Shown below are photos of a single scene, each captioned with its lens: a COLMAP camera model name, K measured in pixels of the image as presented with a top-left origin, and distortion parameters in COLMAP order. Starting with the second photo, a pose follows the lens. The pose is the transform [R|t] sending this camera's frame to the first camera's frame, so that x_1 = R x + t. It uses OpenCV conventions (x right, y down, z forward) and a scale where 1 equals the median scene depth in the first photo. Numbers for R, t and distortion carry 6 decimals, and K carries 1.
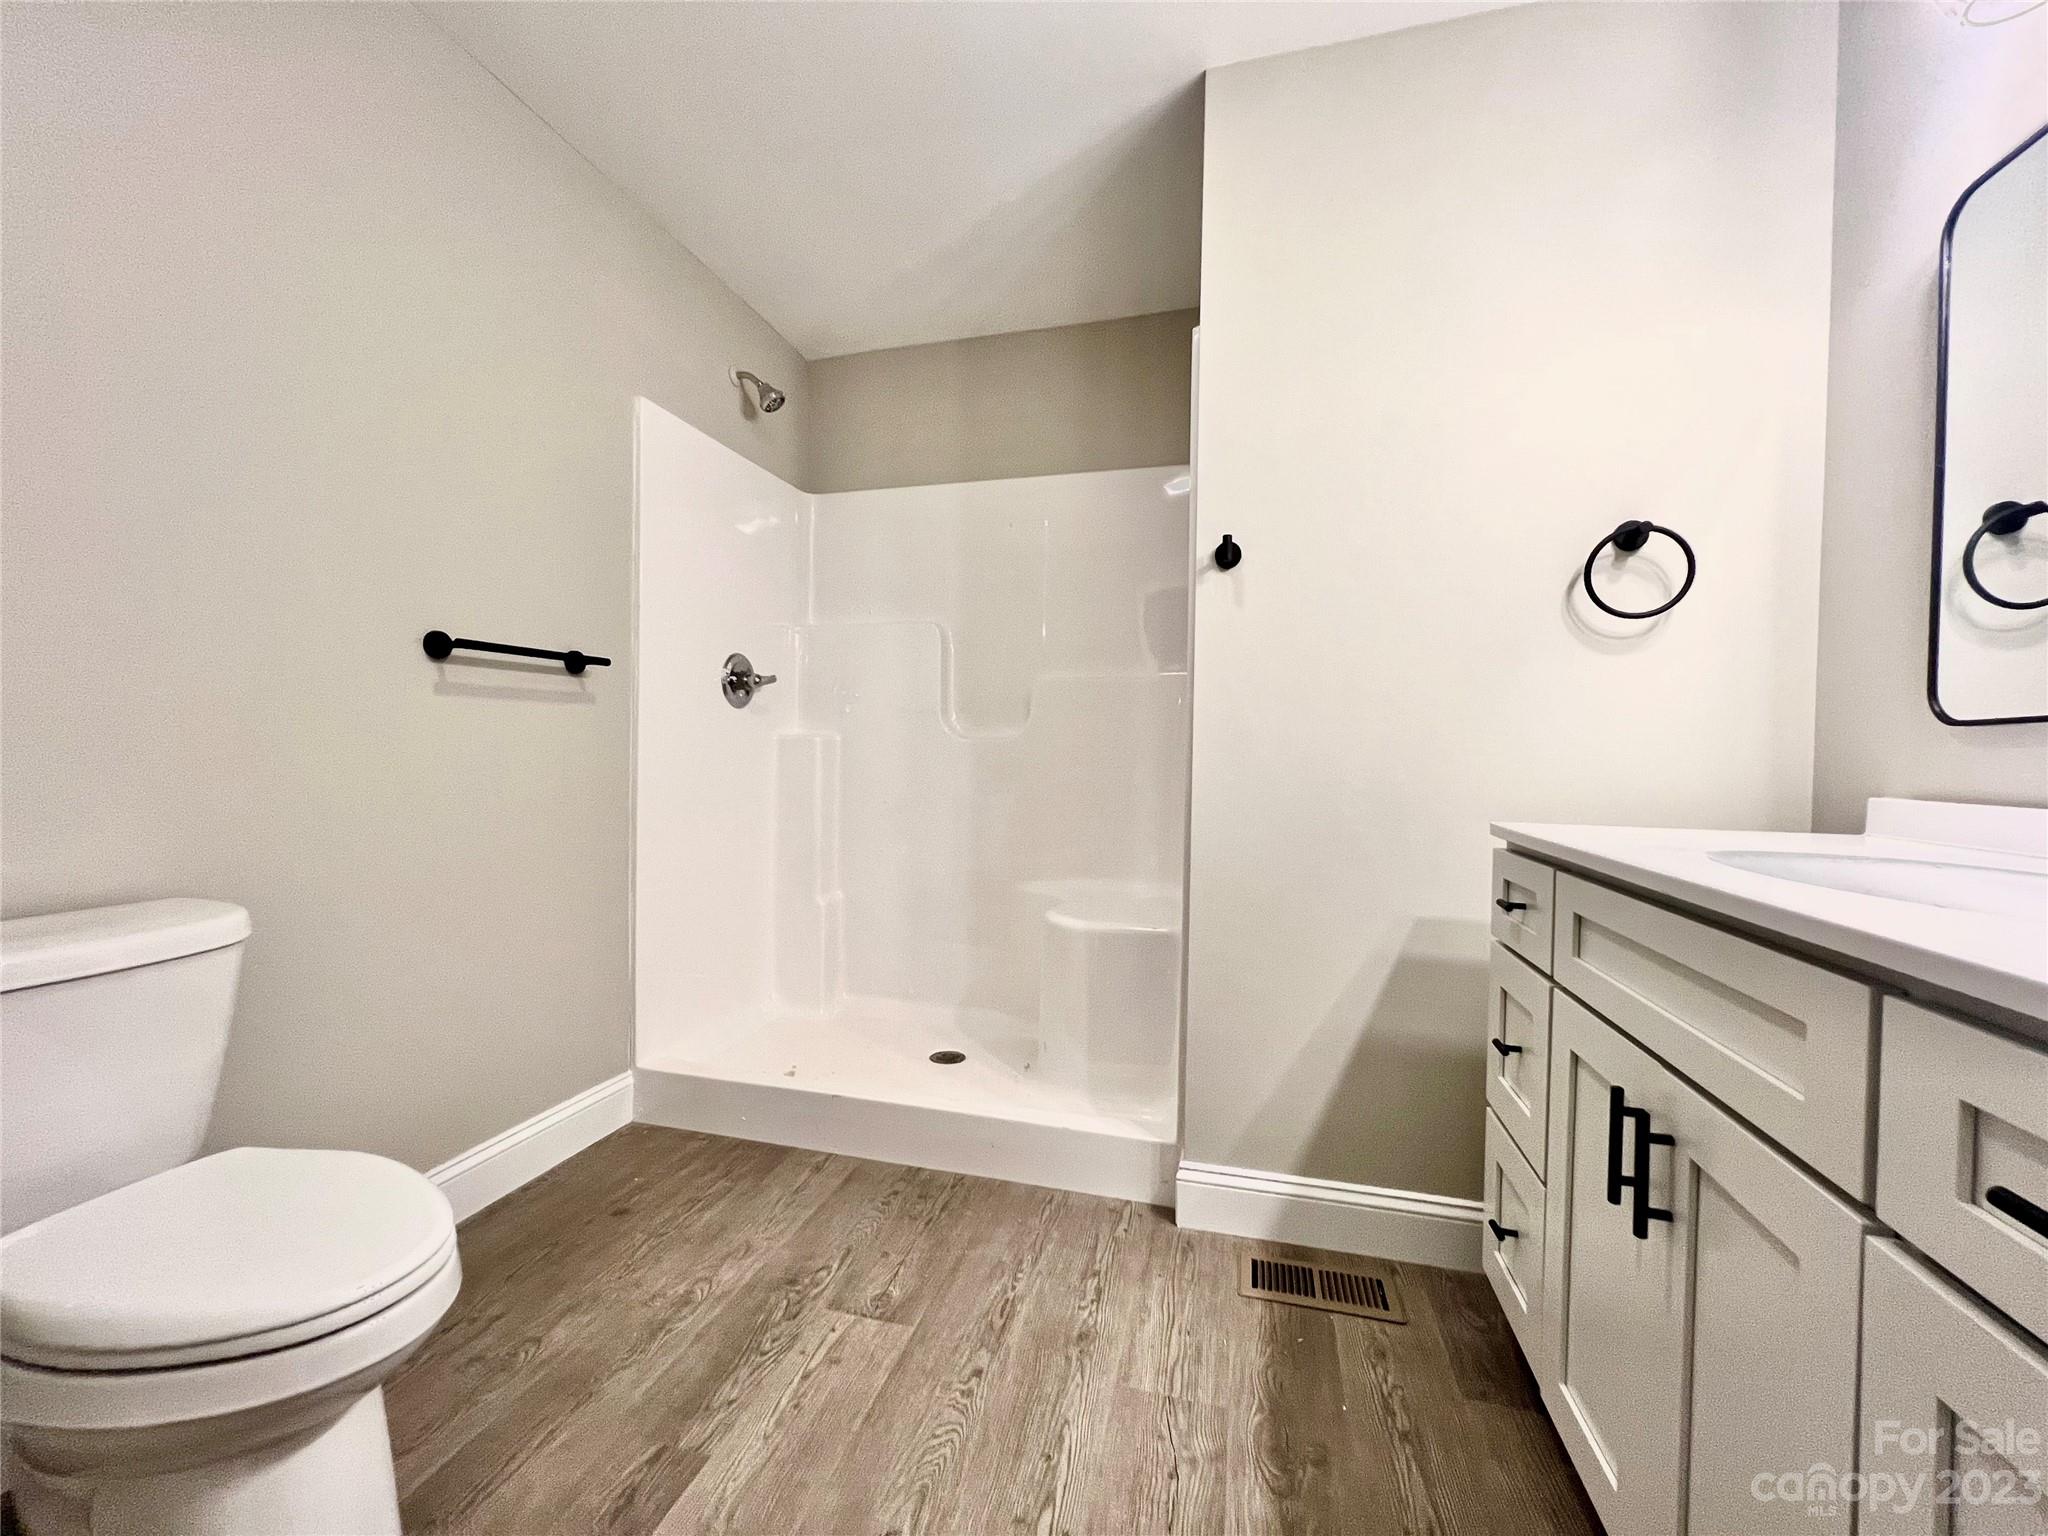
lens RADIAL K [[821.9, 0, 1020.2], [0, 821.9, 765.0], [0, 0, 1]] dist [-0.000874, 0.000088]
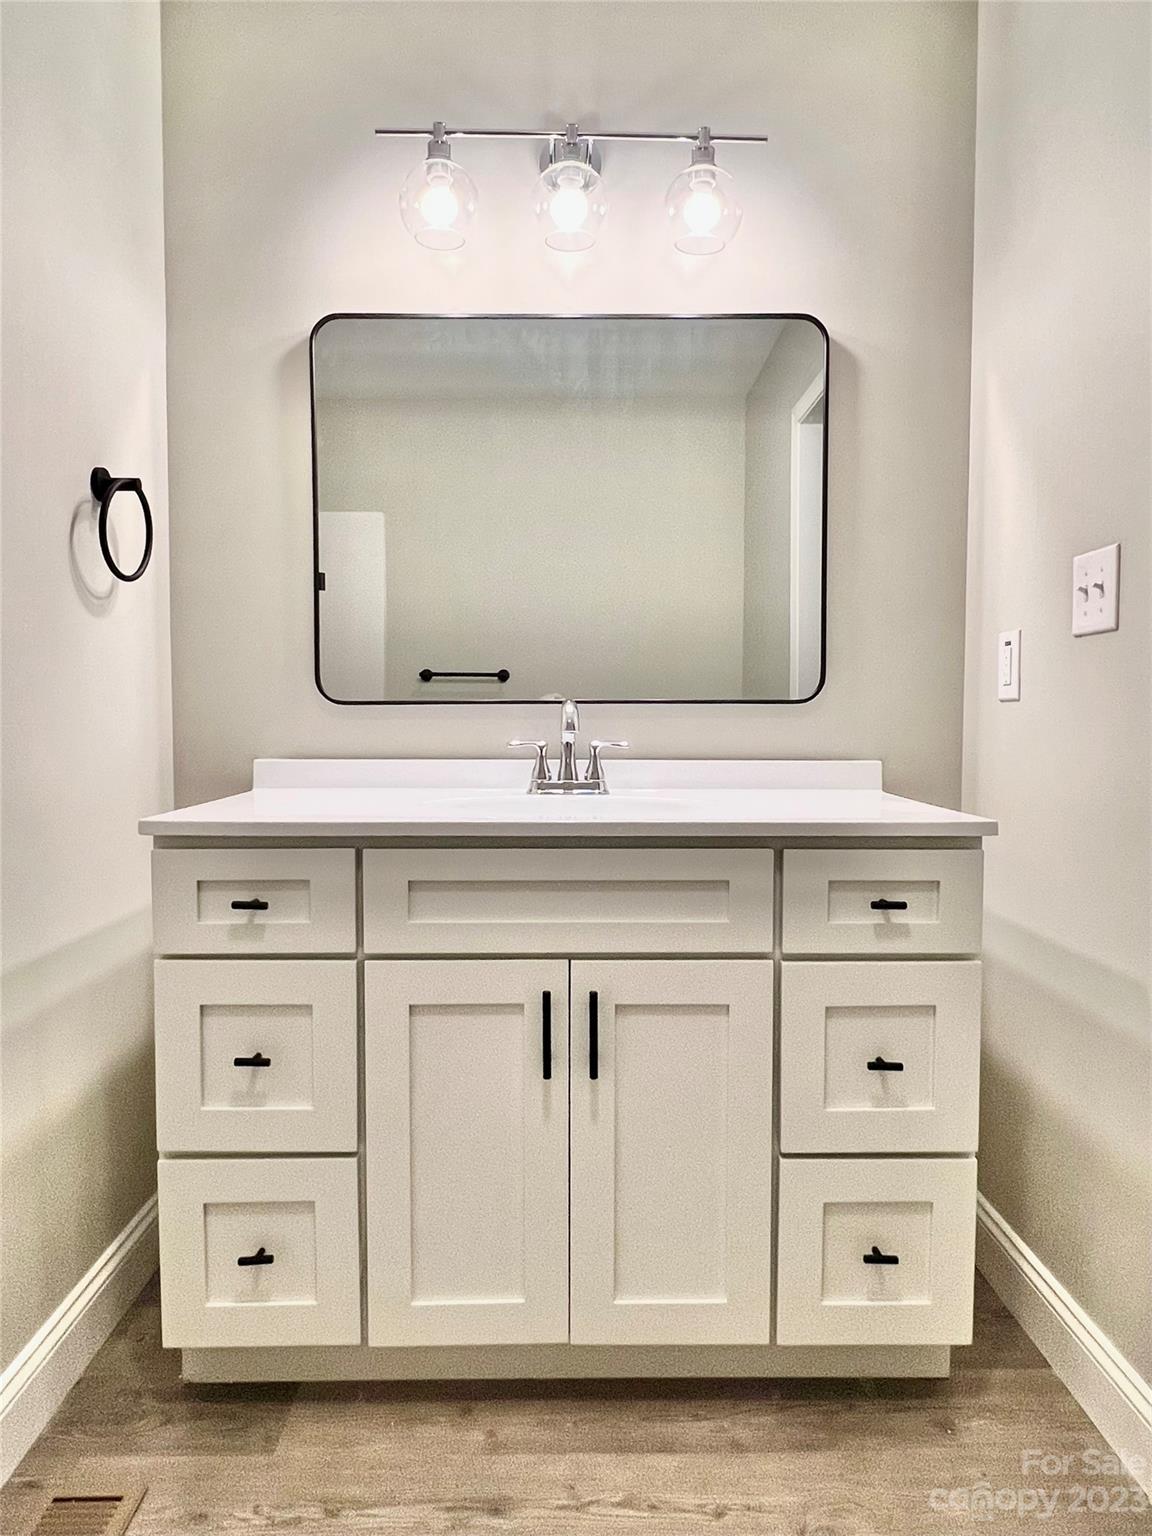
lens RADIAL K [[1004.9, 0, 576.0], [0, 1004.9, 768.0], [0, 0, 1]] dist [0.001050, 0.000136]
pose [[-0.281595, -0.069117, 0.957041, -0.510180], [0.007131, 0.997224, 0.074118, -0.051813], [-0.959507, 0.027696, -0.280321, 0.898326]]
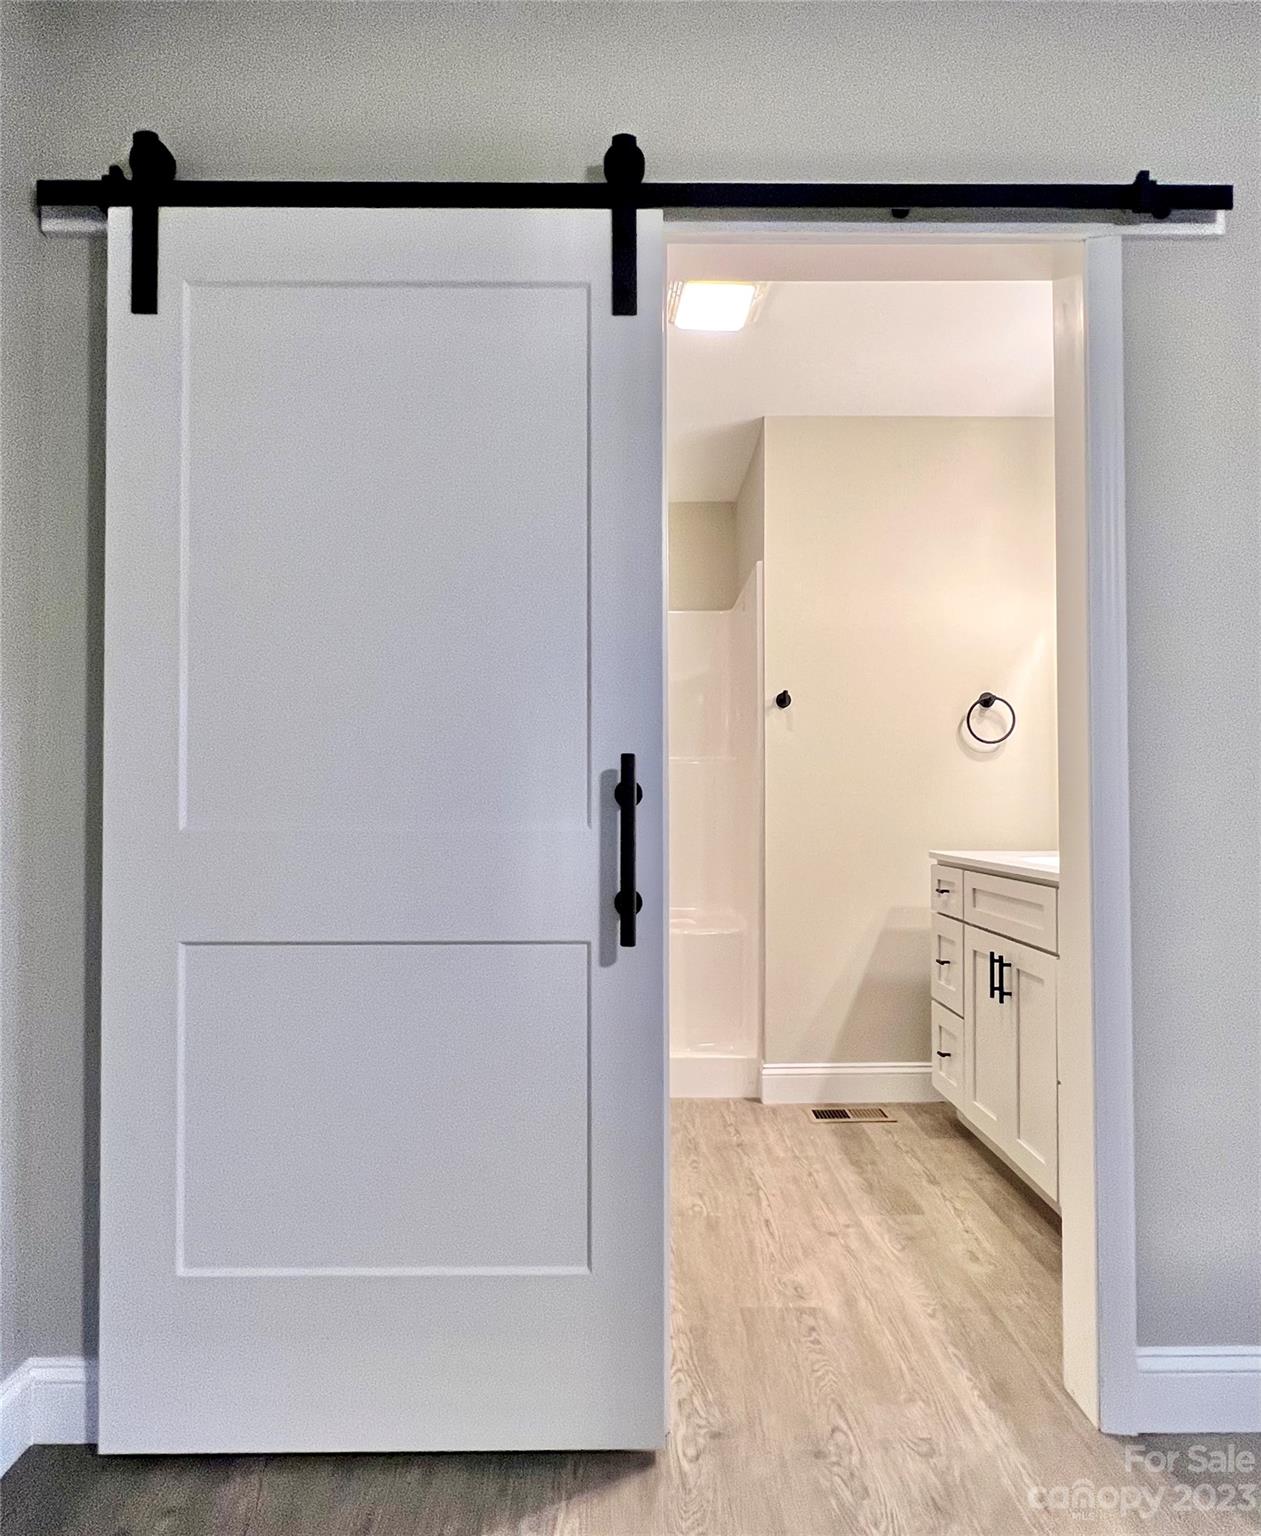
lens RADIAL K [[920.5, 0, 633.1], [0, 920.5, 790.1], [0, 0, 1]] dist [-0.000980, -0.001955]
pose [[0.962475, -0.015330, 0.270937, -0.689845], [0.022800, 0.999441, -0.024446, -0.035549], [-0.270410, 0.029706, 0.962287, -0.907451]]
